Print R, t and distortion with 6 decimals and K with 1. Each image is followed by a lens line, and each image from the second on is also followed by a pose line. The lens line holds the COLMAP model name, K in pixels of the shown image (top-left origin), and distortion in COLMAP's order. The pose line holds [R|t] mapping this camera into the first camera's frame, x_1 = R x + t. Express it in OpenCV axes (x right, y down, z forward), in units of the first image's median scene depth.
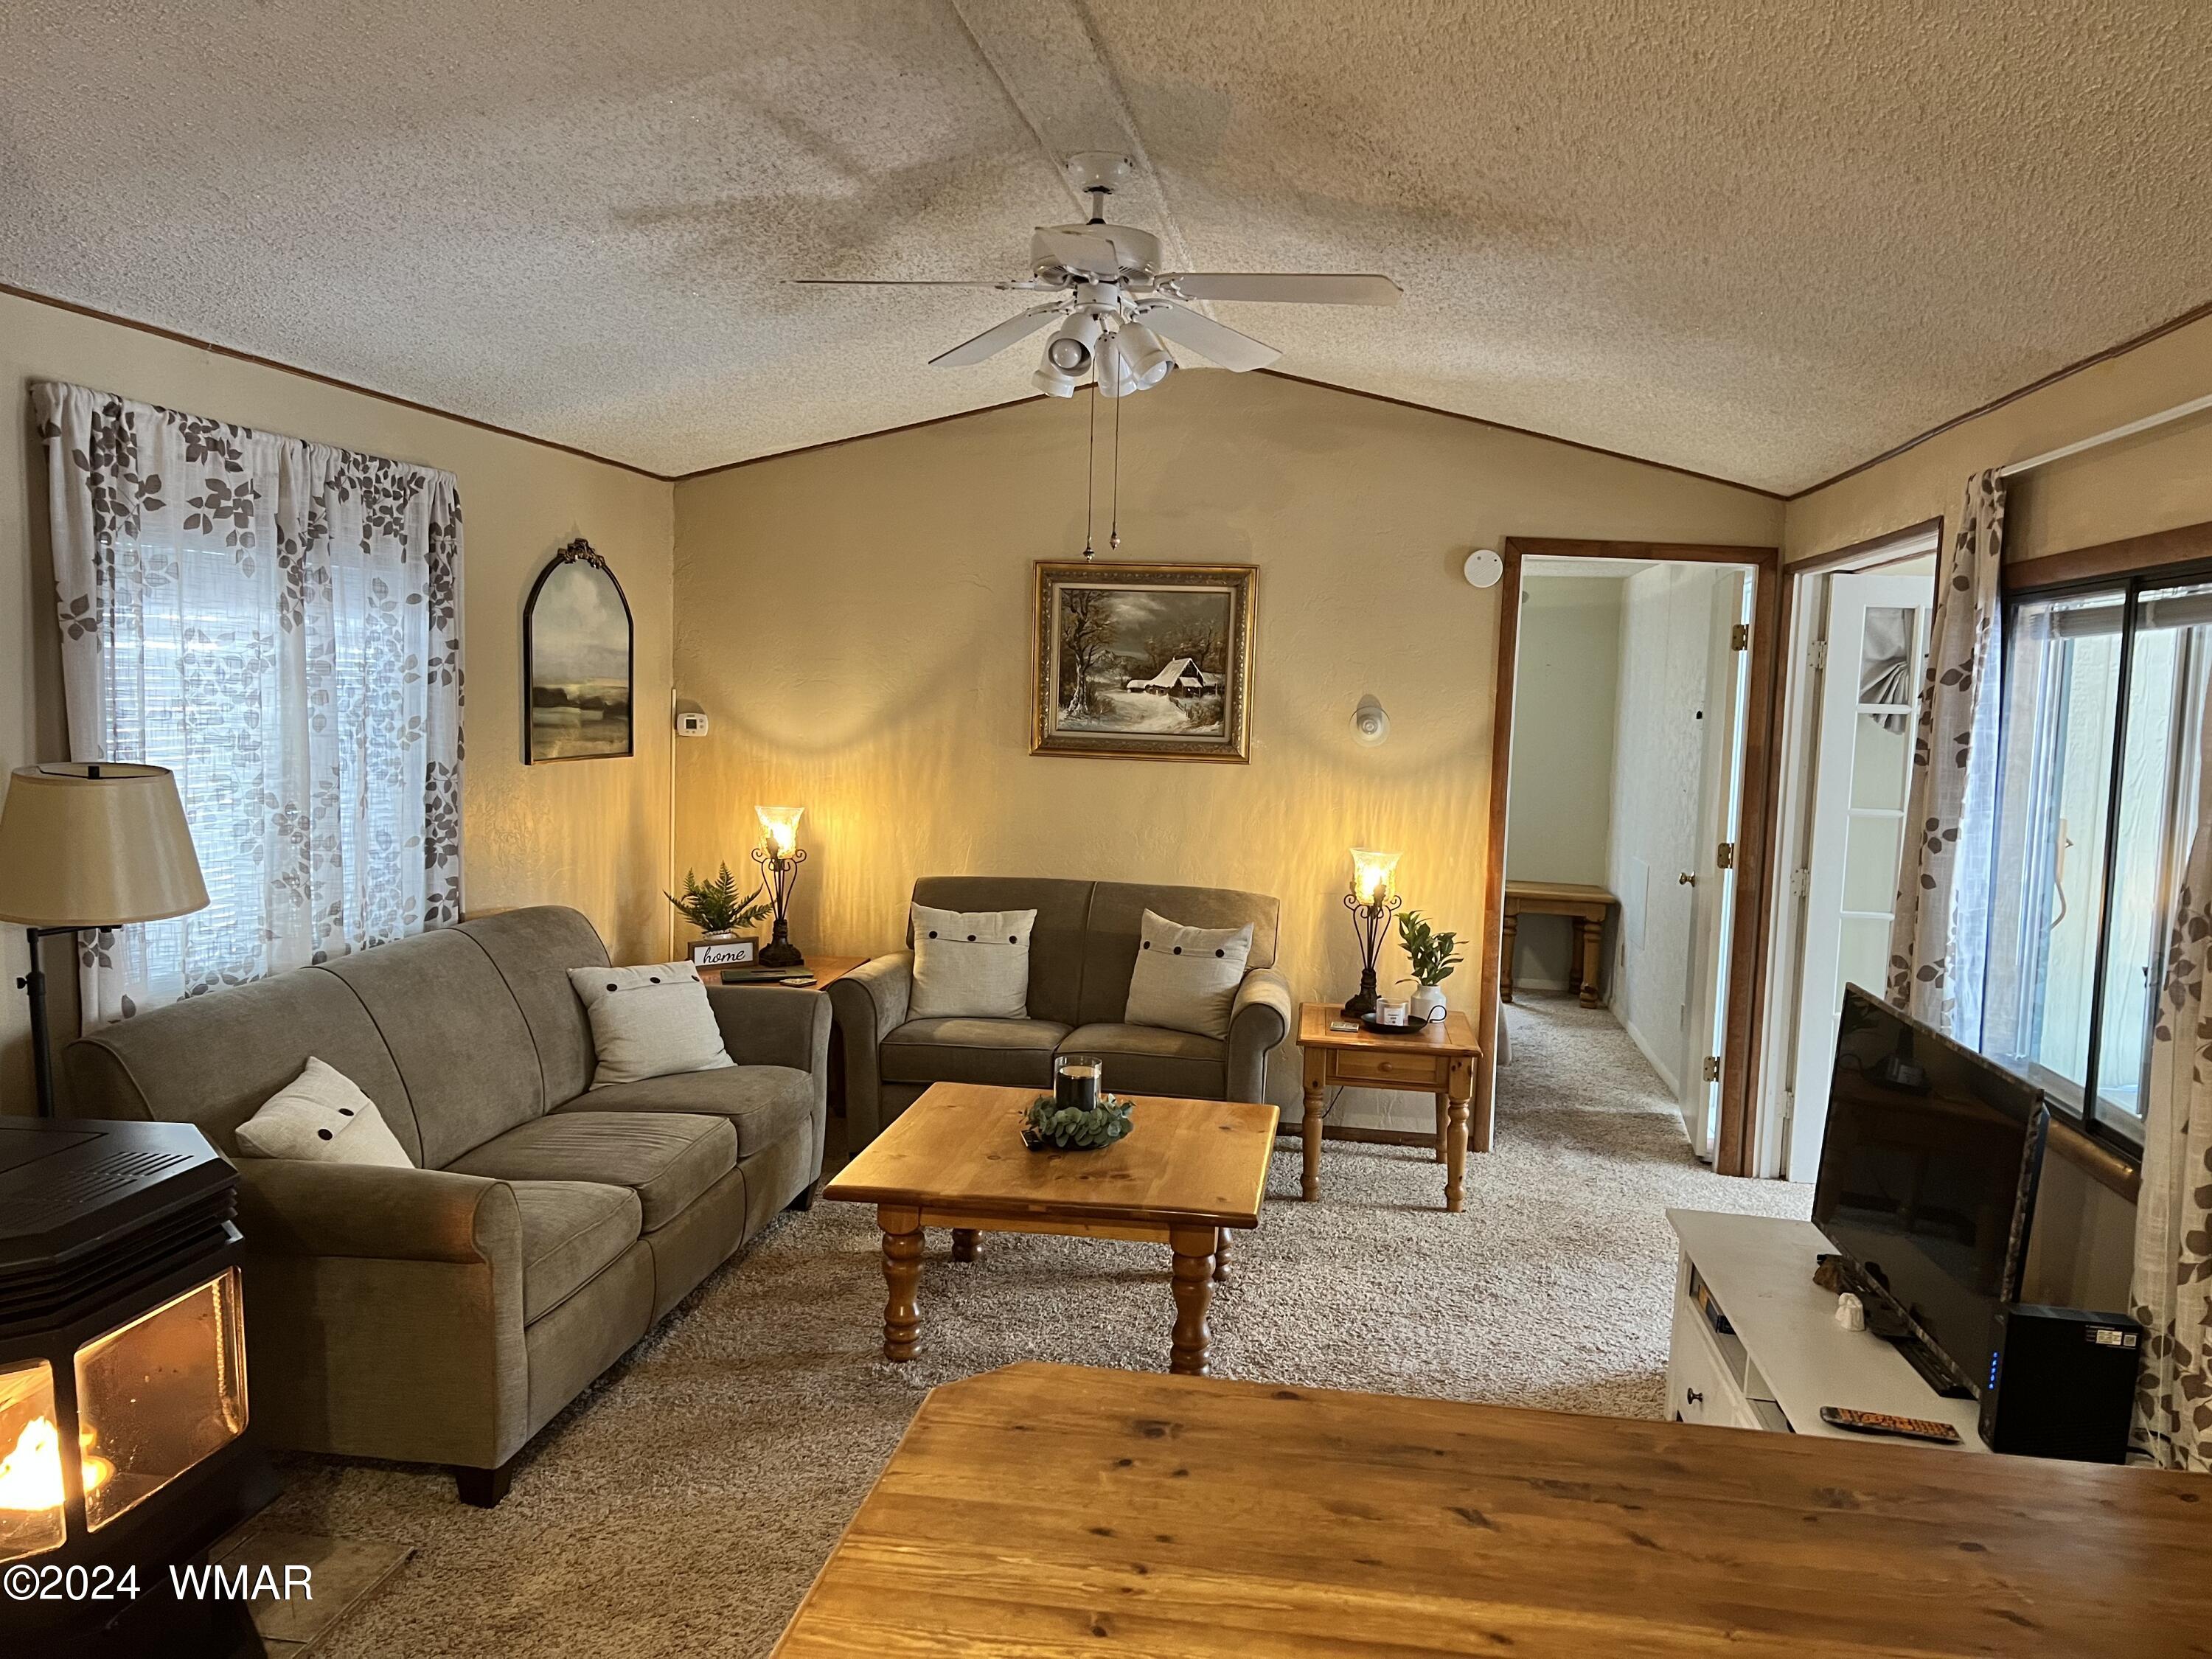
lens RADIAL K [[1654.5, 0, 1117.5], [0, 1654.5, 835.5], [0, 0, 1]] dist [0.068132, -0.076974]
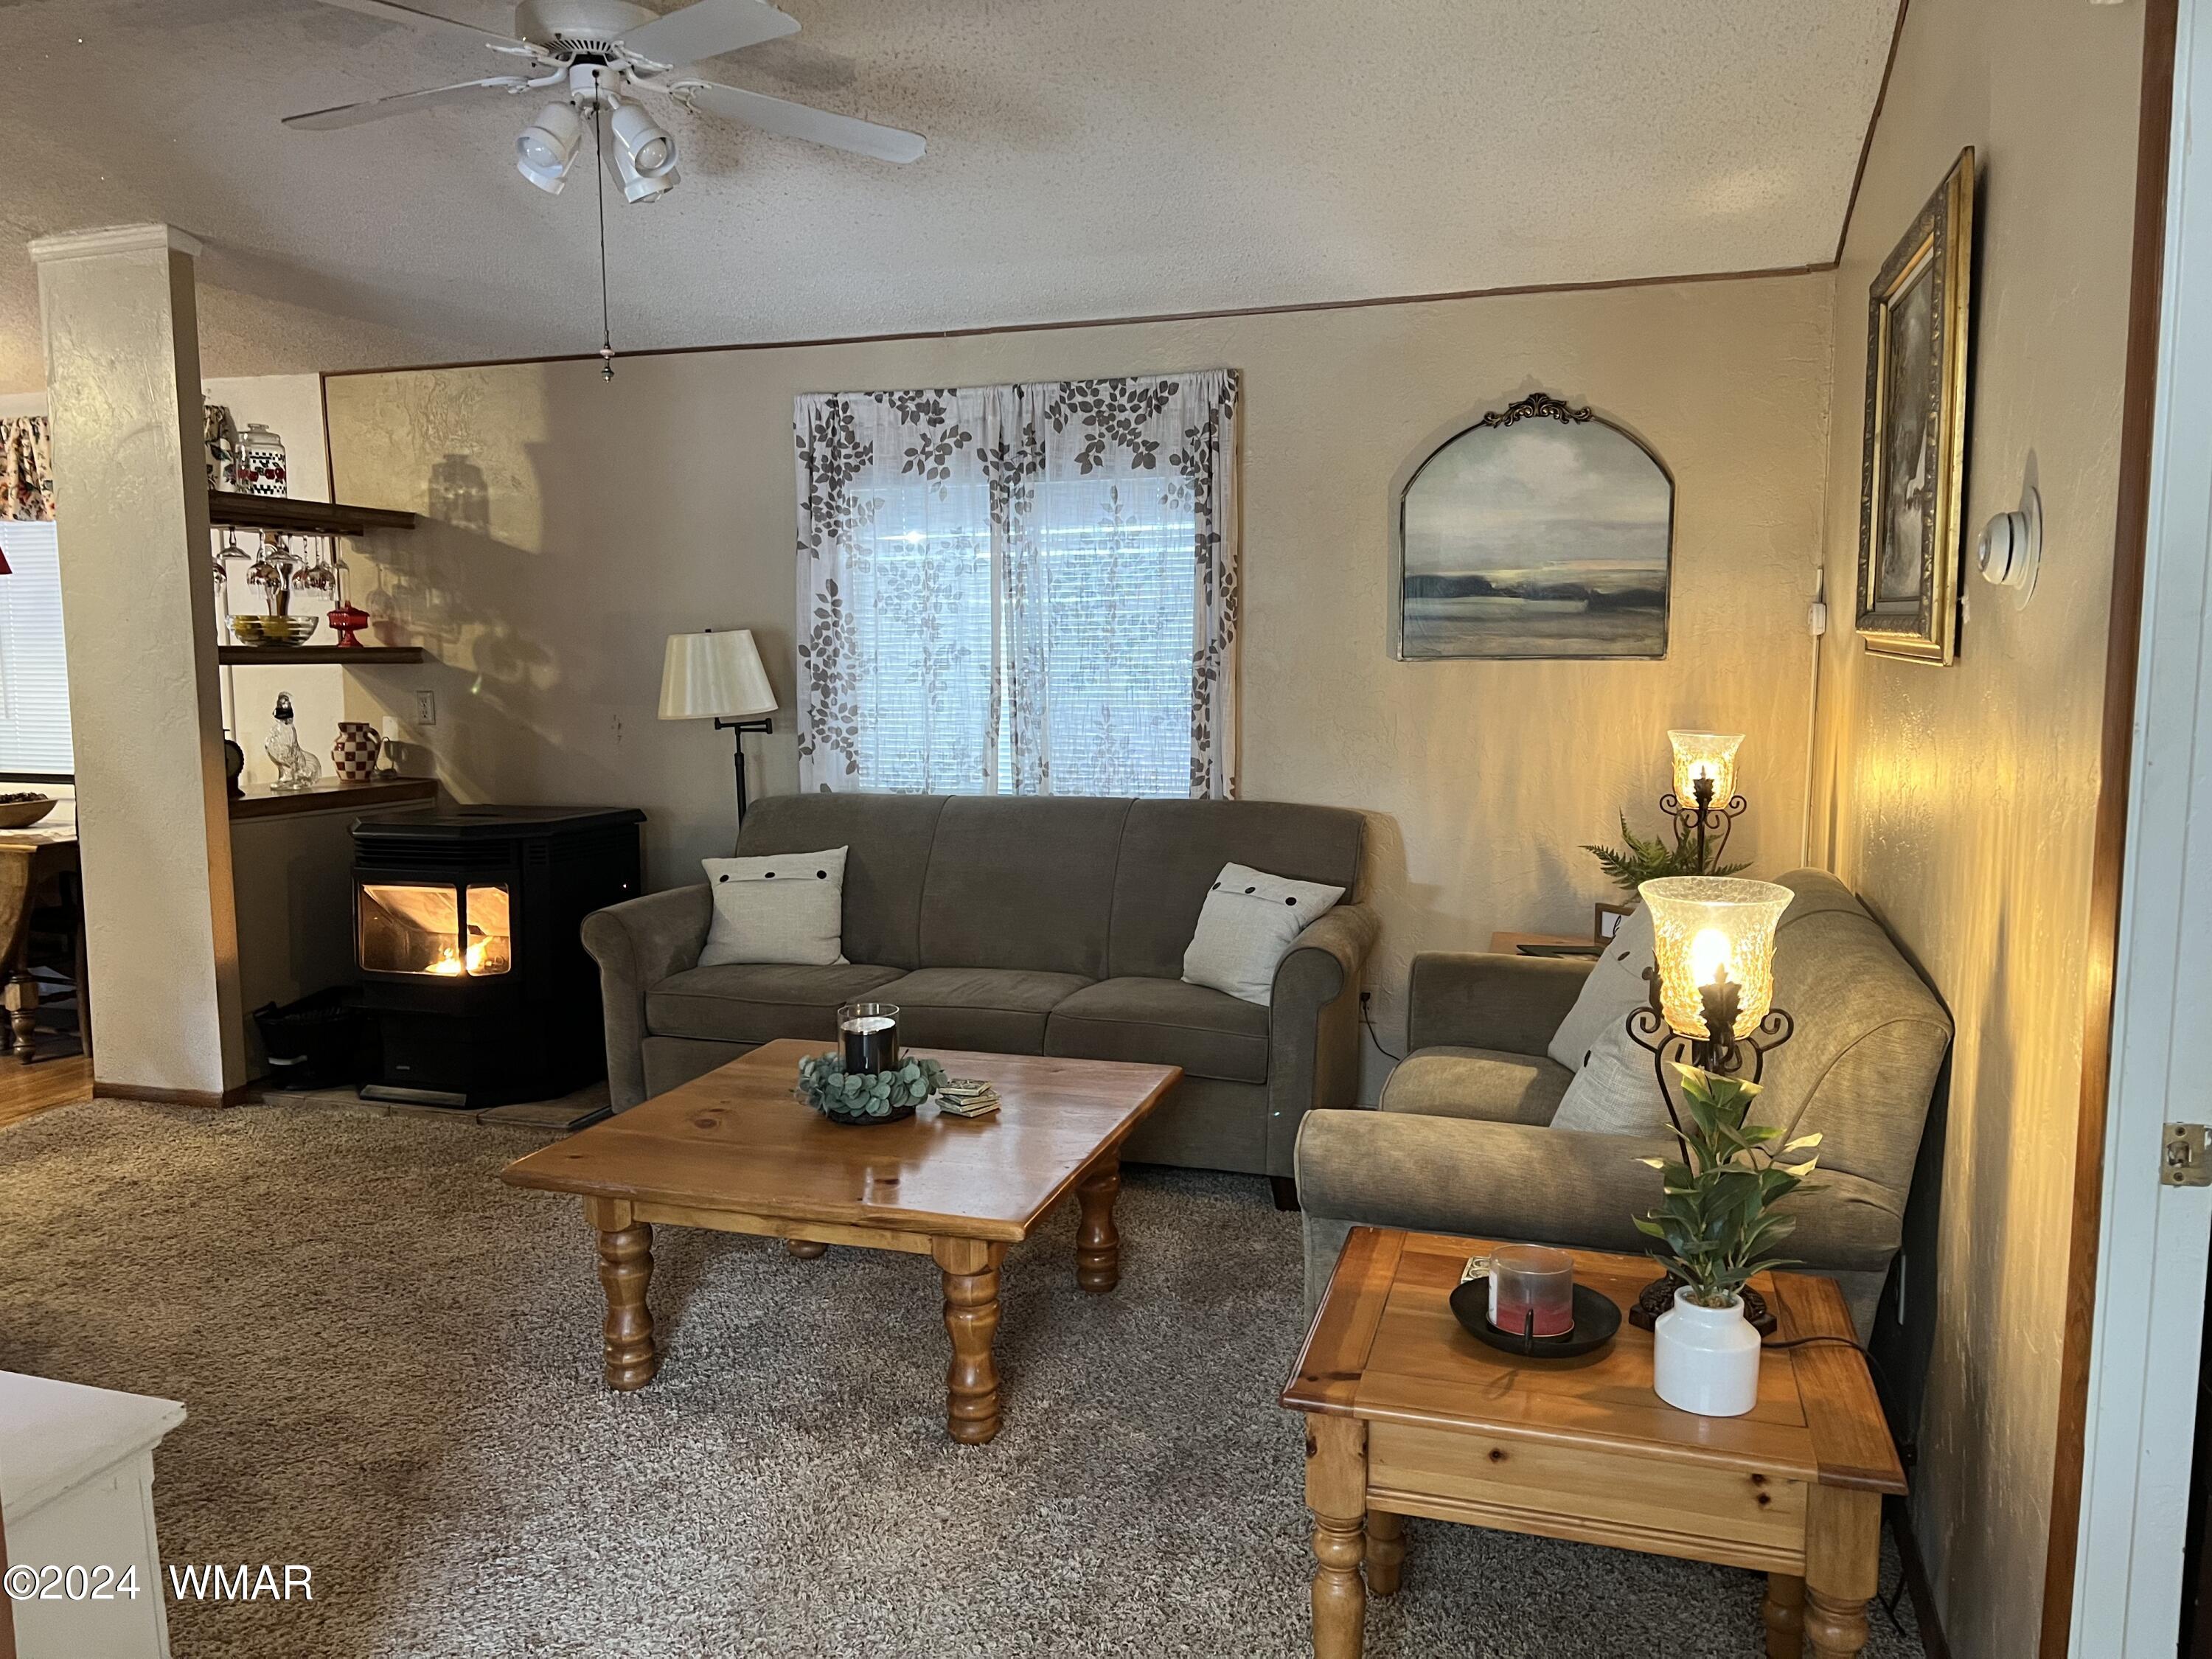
lens RADIAL K [[1654.5, 0, 1099.9], [0, 1654.5, 814.7], [0, 0, 1]] dist [0.068132, -0.076974]
pose [[-0.174635, 0.087992, -0.980694, 0.739056], [-0.087914, 0.990627, 0.104539, -0.050030], [0.980701, 0.104473, -0.165263, 1.269660]]
